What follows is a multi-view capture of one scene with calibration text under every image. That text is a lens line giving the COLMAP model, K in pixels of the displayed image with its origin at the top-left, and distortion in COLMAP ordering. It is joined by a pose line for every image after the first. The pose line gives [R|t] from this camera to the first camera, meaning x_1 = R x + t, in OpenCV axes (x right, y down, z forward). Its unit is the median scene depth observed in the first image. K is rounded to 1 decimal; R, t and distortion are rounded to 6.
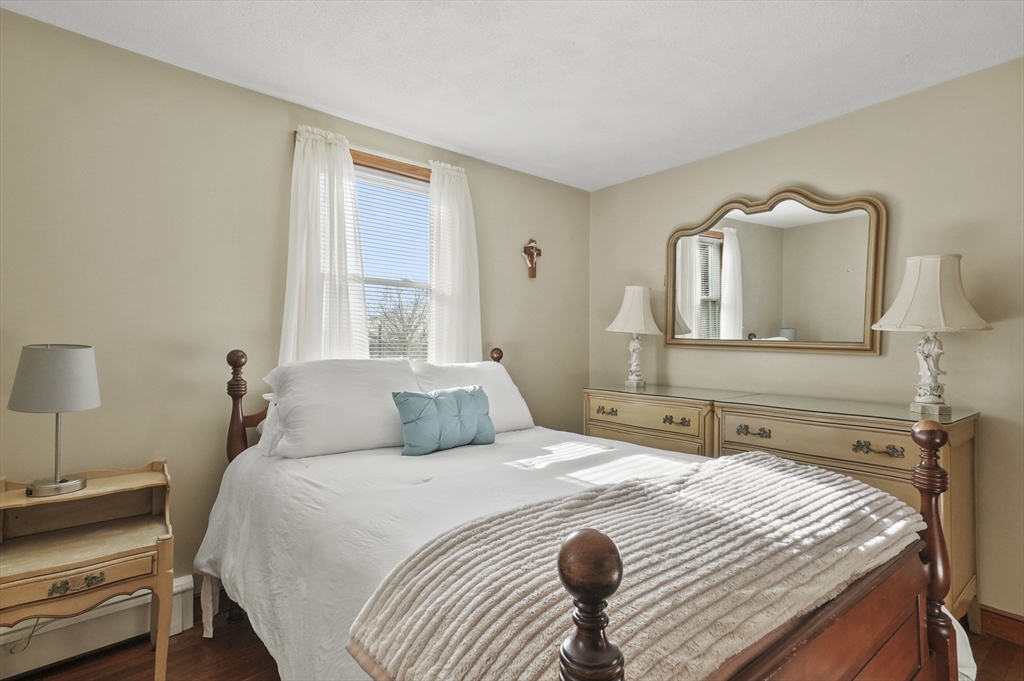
lens RADIAL K [[495.3, 0, 513.5], [0, 495.3, 343.6], [0, 0, 1]] dist [0.043494, 0.002311]
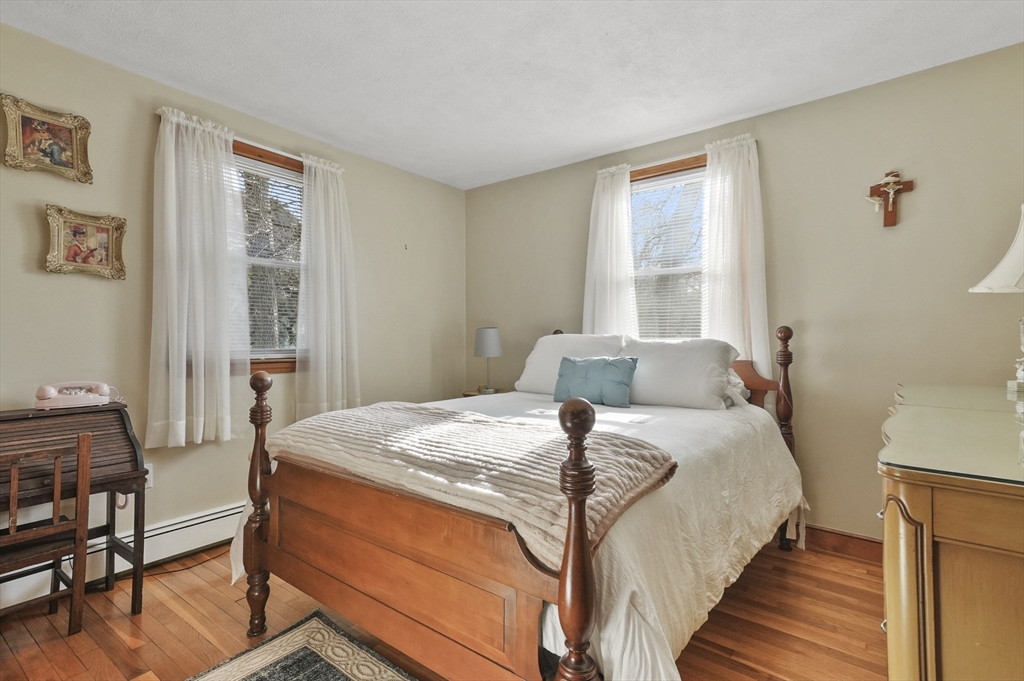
lens RADIAL K [[495.3, 0, 512.8], [0, 495.3, 337.2], [0, 0, 1]] dist [0.043494, 0.002311]
pose [[0.226805, -0.001407, -0.973939, 1.640758], [0.003604, 0.999993, -0.000605, 0.063767], [0.973934, -0.003373, 0.226809, 0.817265]]
